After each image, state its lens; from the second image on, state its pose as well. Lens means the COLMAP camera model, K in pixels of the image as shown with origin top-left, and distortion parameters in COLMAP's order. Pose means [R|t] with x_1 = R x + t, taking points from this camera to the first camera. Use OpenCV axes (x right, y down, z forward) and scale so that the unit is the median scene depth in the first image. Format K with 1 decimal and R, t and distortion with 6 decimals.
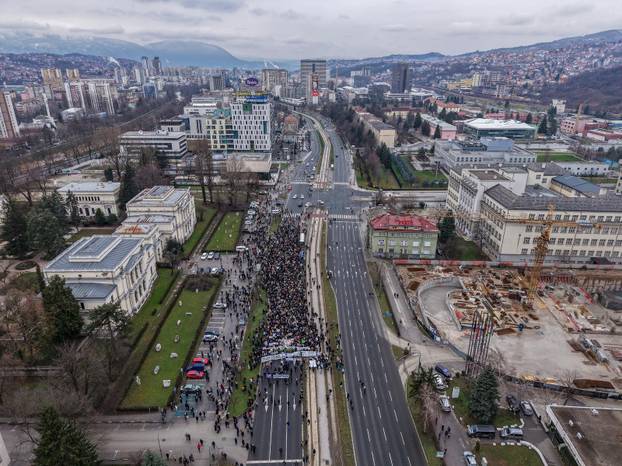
lens RADIAL K [[418.7, 0, 311.0], [0, 418.7, 233.0], [0, 0, 1]] dist [0.007033, -0.001803]
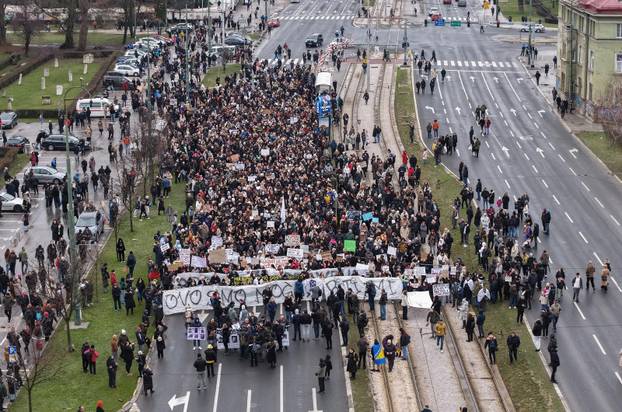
lens RADIAL K [[1311.8, 0, 311.0], [0, 1311.8, 206.0], [0, 0, 1]] dist [-0.023667, -0.052111]
pose [[0.999862, -0.002381, -0.016439, -0.011958], [0.000043, 0.990040, -0.140784, 0.153234], [0.016611, 0.140763, 0.989904, 0.130046]]
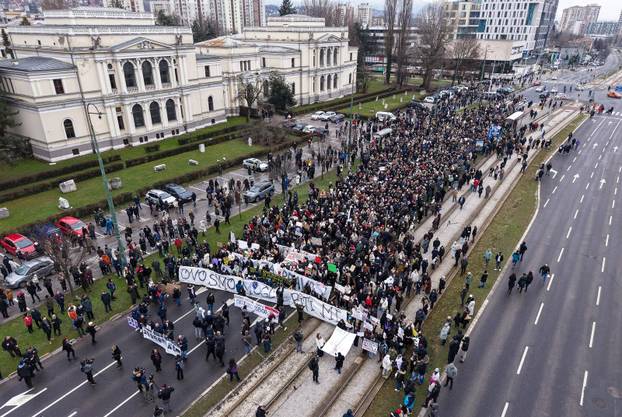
lens RADIAL K [[416.6, 0, 309.4], [0, 416.6, 233.8], [0, 0, 1]] dist [0.043677, -0.049495]
pose [[0.817496, 0.259185, -0.514318, 0.048643], [-0.220613, 0.965825, 0.136059, 0.092721], [0.532006, 0.002238, 0.846738, 0.345318]]
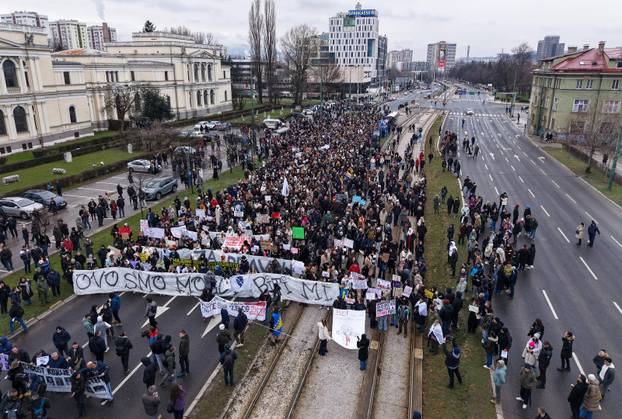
lens RADIAL K [[419.1, 0, 311.5], [0, 419.1, 186.6], [0, 0, 1]] dist [0.009861, -0.005458]
pose [[0.959510, 0.076330, -0.271134, 0.020467], [-0.106307, 0.989528, -0.097634, 0.115244], [0.260842, 0.122504, 0.957577, 0.362287]]
